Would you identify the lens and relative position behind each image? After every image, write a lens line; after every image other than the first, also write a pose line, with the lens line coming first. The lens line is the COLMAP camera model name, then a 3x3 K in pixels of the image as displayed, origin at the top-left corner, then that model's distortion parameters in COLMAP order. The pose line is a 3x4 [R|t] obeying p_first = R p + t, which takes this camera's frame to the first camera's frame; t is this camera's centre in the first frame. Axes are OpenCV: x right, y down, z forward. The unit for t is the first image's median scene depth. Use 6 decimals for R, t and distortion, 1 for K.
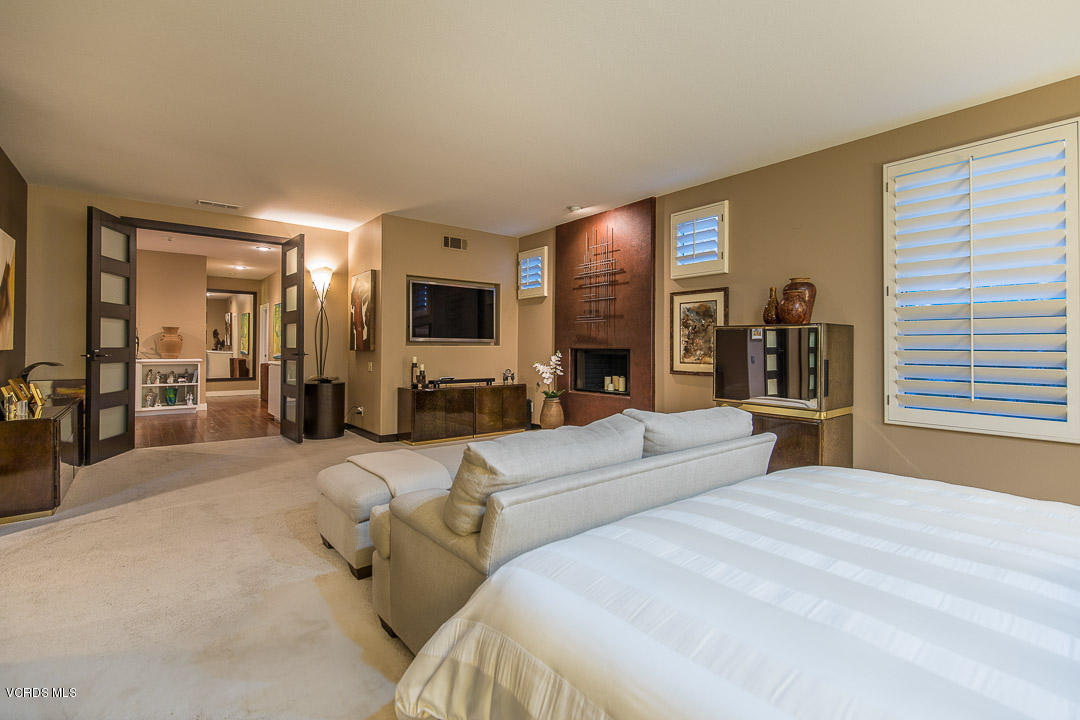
lens RADIAL K [[482.4, 0, 539.3], [0, 482.4, 343.7], [0, 0, 1]] dist [0.003692, -0.001770]
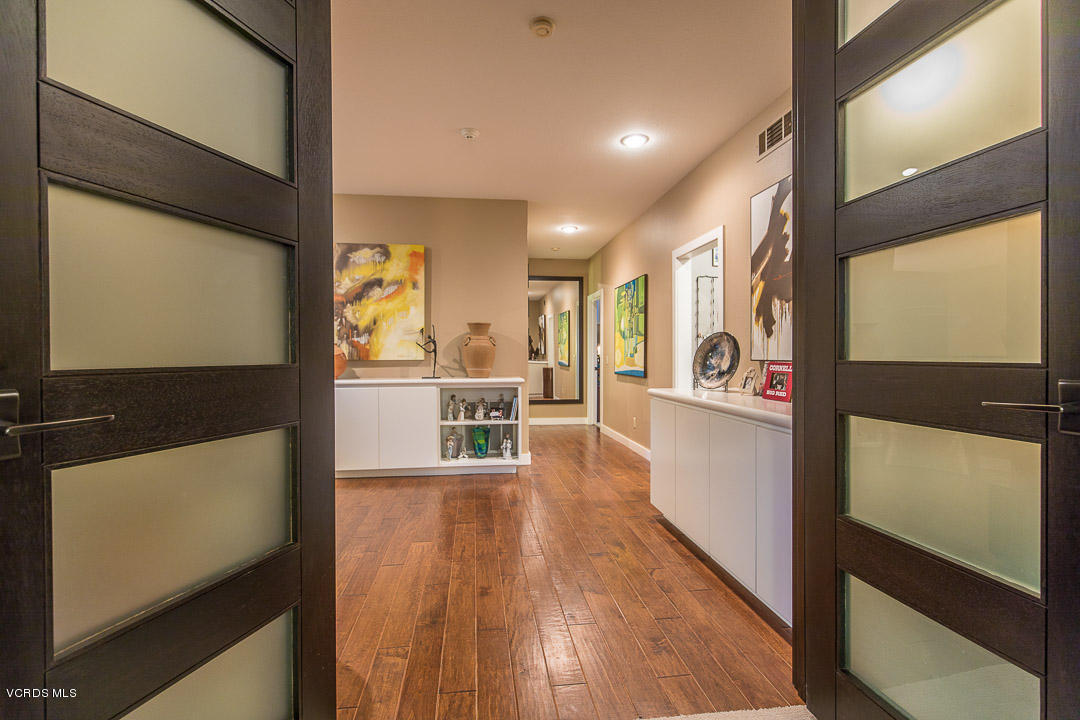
lens RADIAL K [[482.4, 0, 539.2], [0, 482.4, 358.1], [0, 0, 1]] dist [0.003692, -0.001770]
pose [[0.849002, -0.002011, -0.528386, -0.388488], [0.009427, 0.999891, 0.011341, 0.001641], [0.528306, -0.014610, 0.848929, 0.536133]]
